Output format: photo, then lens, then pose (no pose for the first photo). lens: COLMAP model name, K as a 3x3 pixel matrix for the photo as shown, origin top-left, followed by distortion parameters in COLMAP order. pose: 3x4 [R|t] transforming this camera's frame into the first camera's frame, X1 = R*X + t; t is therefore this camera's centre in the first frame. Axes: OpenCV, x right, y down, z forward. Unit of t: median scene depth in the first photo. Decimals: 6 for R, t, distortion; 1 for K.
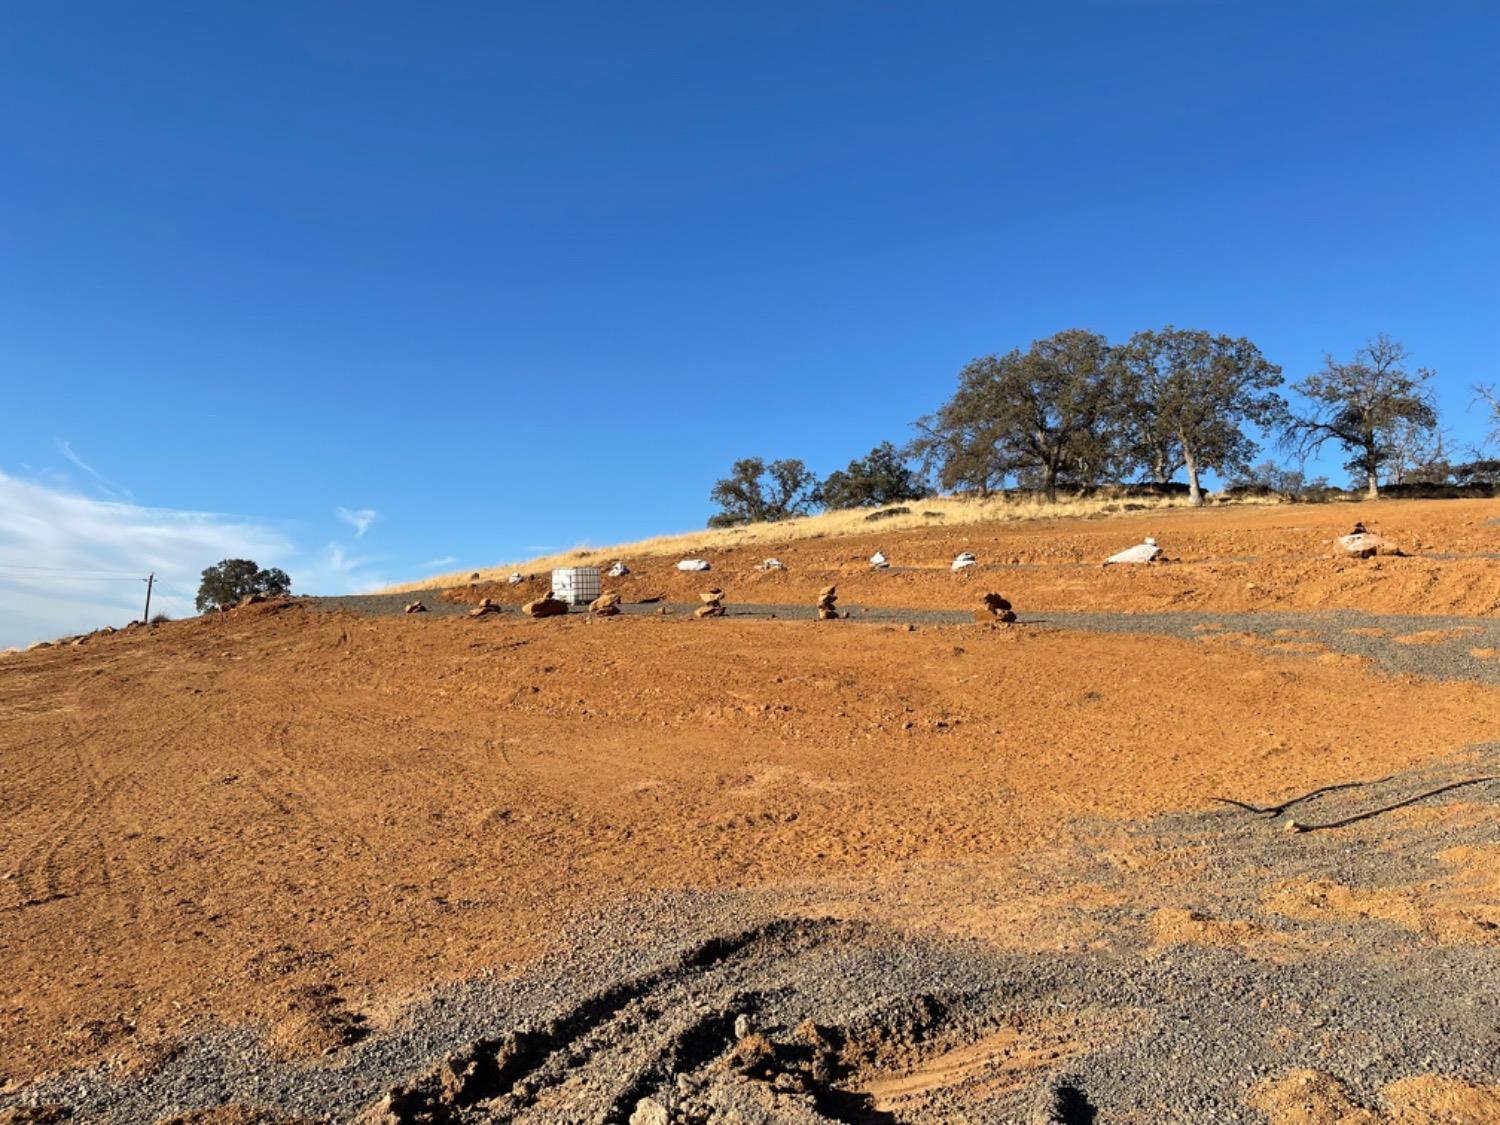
lens RADIAL K [[1097.3, 0, 750.0], [0, 1097.3, 562.5], [0, 0, 1]] dist [0.068032, -0.083139]
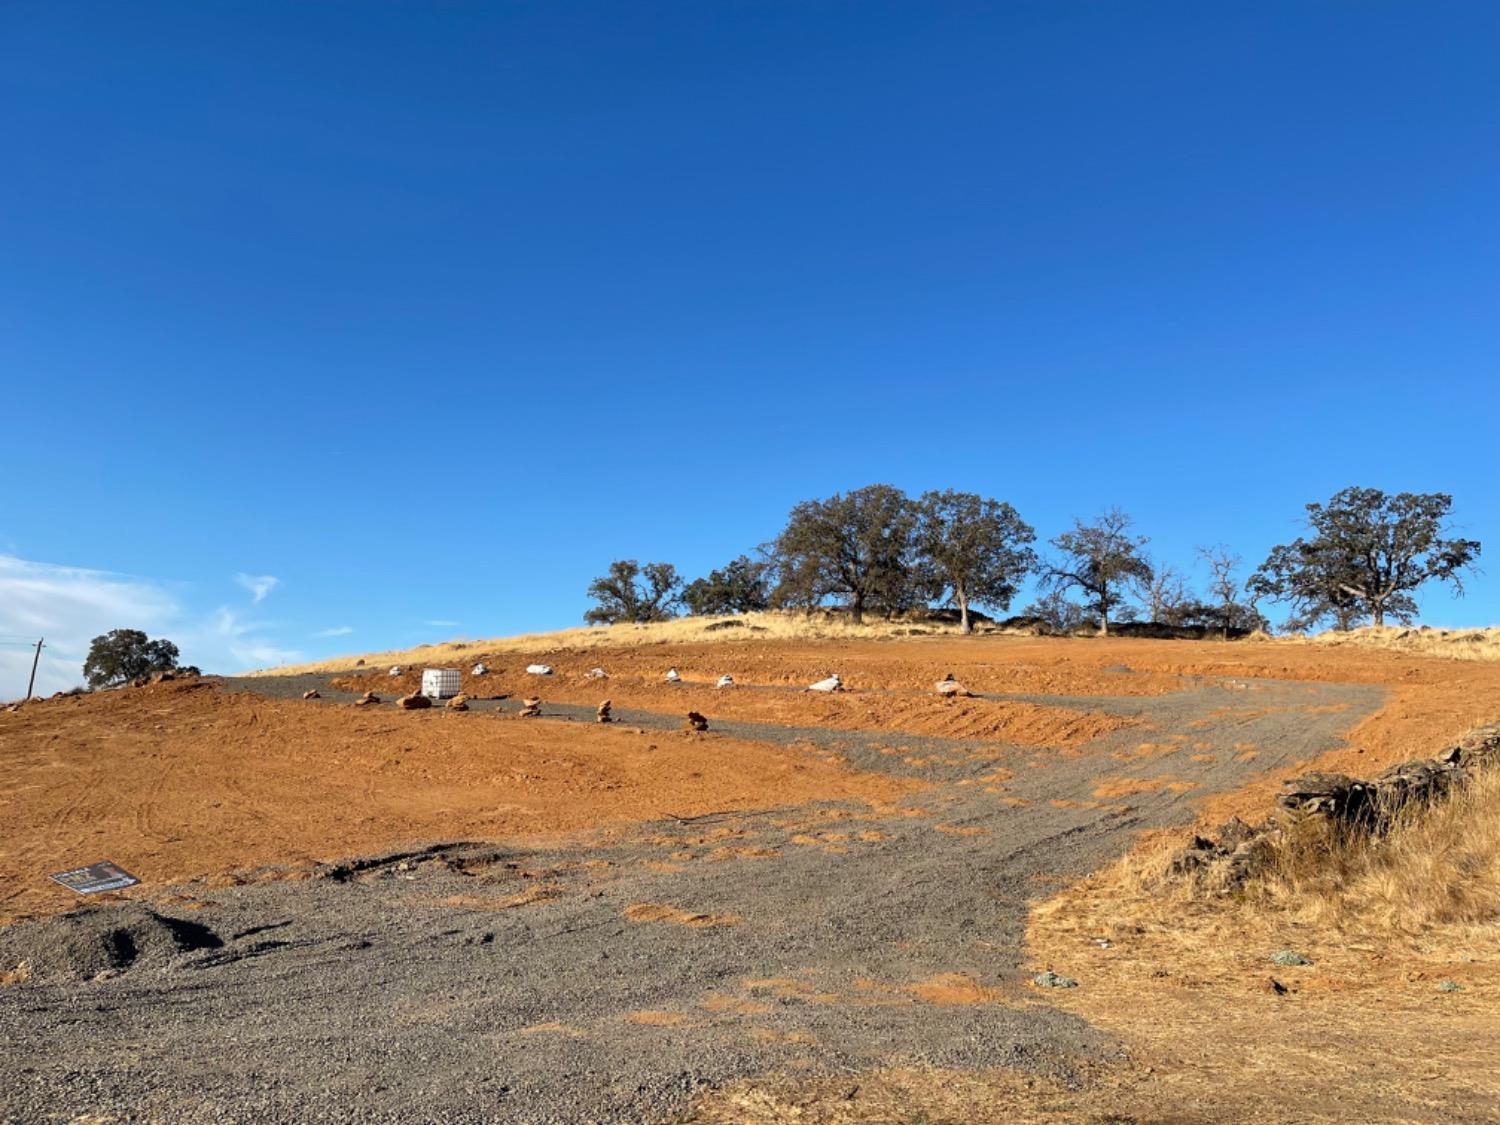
lens RADIAL K [[1101.1, 0, 764.1], [0, 1101.1, 570.8], [0, 0, 1]] dist [0.077862, -0.106429]
pose [[0.993333, 0.055683, 0.100941, 0.048175], [-0.048678, 0.996317, -0.070584, -0.022785], [-0.104500, 0.065200, 0.992385, -0.208242]]
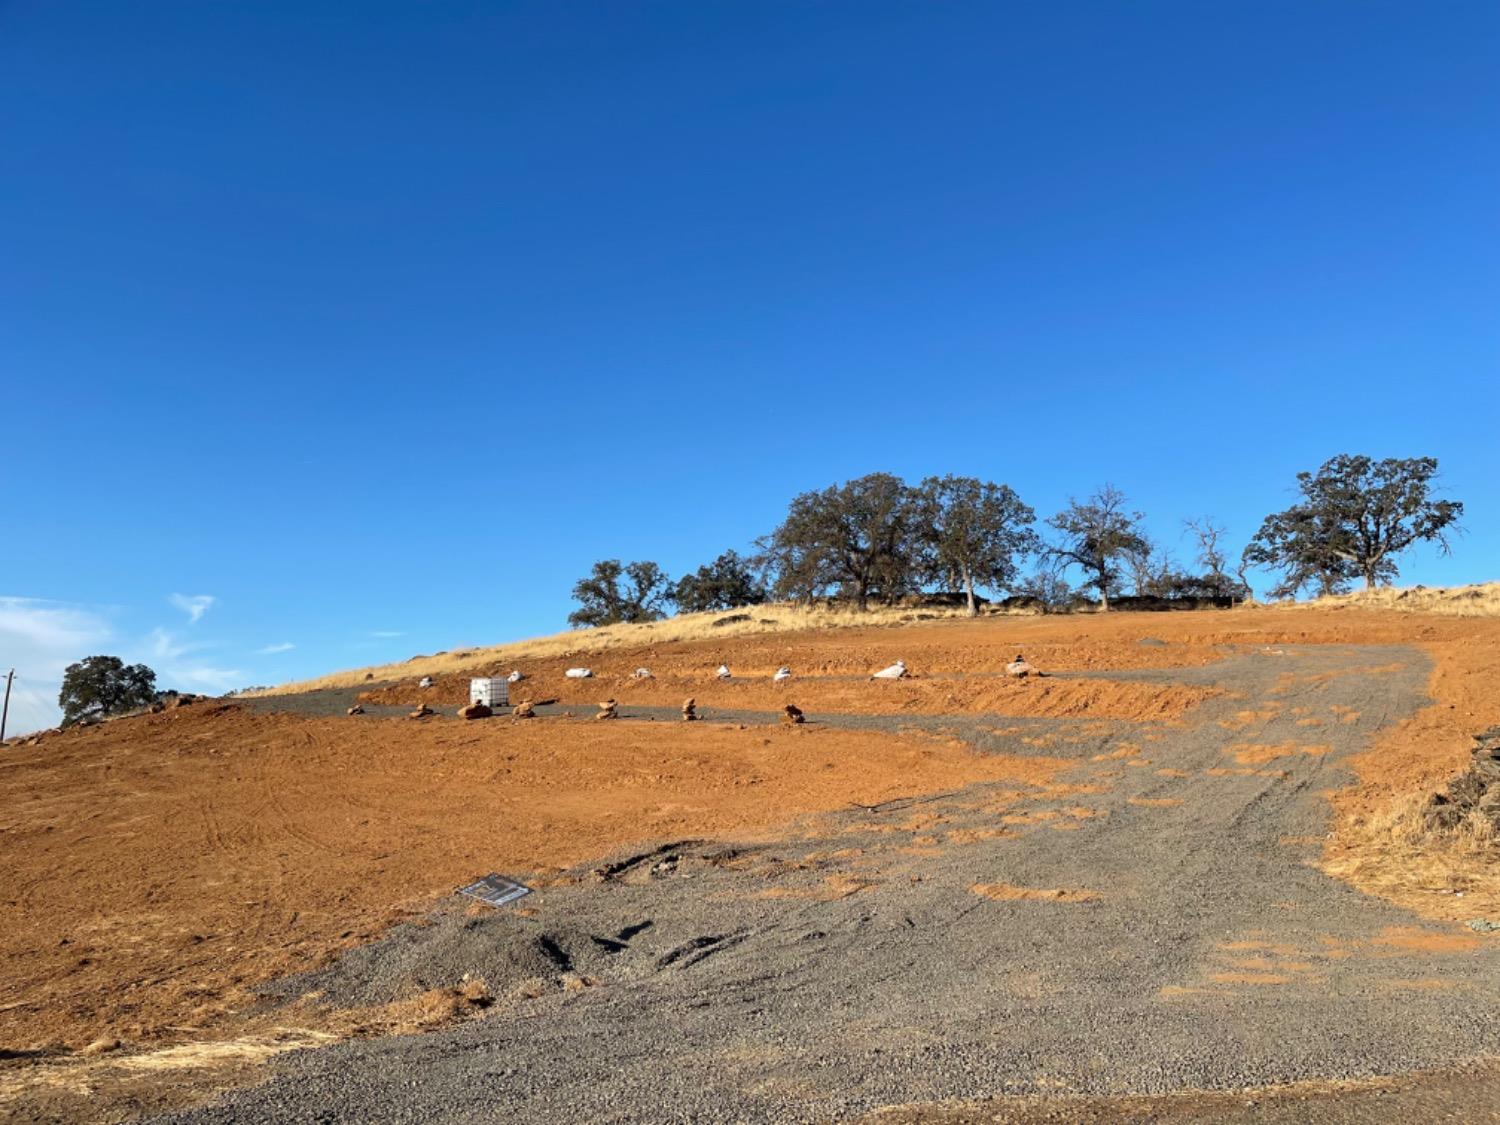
lens RADIAL K [[1101.1, 0, 764.1], [0, 1101.1, 570.8], [0, 0, 1]] dist [0.077862, -0.106429]
pose [[0.988514, 0.006256, 0.151002, -0.022624], [0.003565, 0.997900, -0.064678, -0.021675], [-0.151089, 0.064474, 0.986415, -0.207506]]
